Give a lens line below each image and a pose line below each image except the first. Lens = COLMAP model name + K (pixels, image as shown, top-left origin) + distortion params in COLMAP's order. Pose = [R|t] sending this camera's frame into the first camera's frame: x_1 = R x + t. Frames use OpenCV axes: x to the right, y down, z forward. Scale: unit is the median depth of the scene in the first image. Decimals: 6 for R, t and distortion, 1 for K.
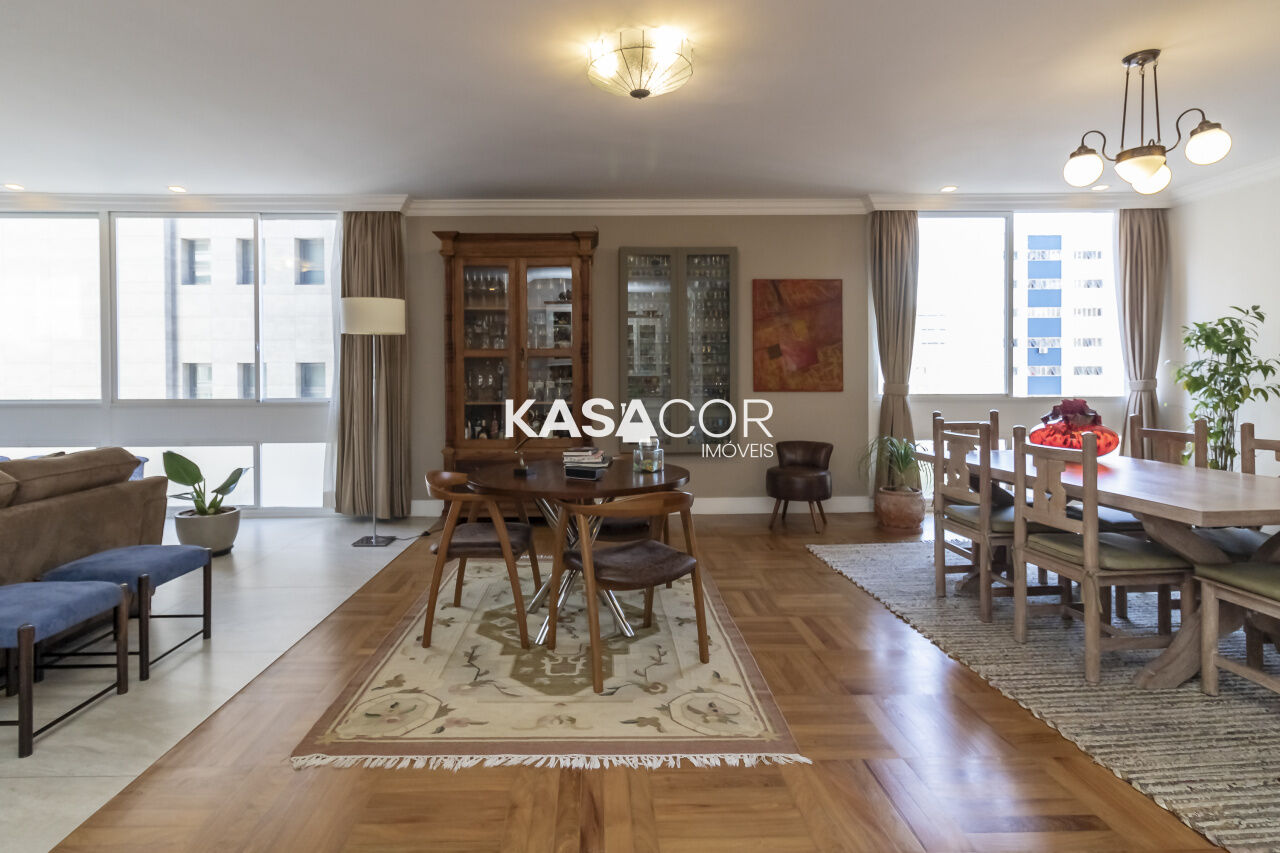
lens RADIAL K [[609.6, 0, 615.8], [0, 609.6, 466.9], [0, 0, 1]] dist [0.015704, 0.000121]
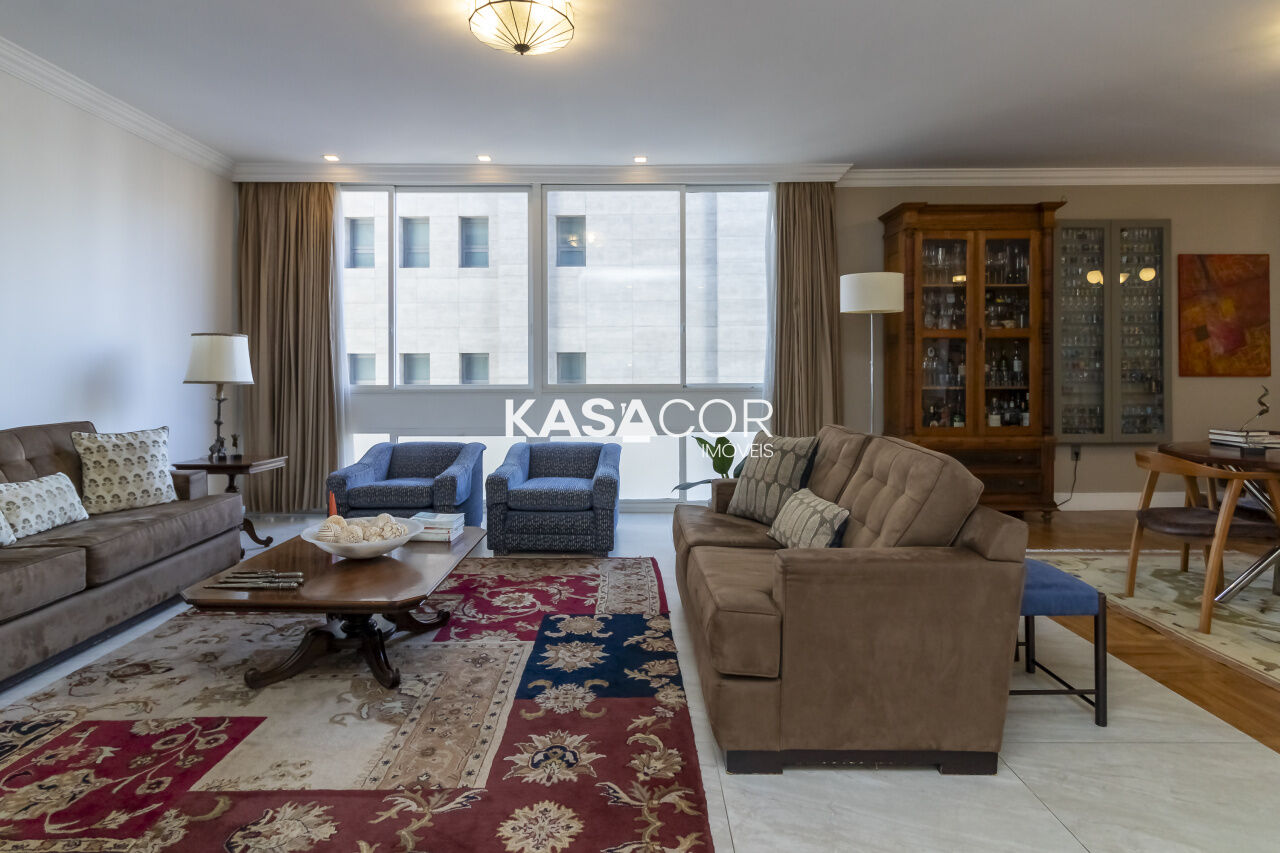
lens RADIAL K [[663.9, 0, 654.6], [0, 663.9, 480.6], [0, 0, 1]] dist [0.000892, 0.009905]
pose [[0.999960, 0.002601, -0.008591, -0.557457], [-0.002476, 0.999892, 0.014520, 0.021417], [0.008628, -0.014498, 0.999858, -0.018988]]
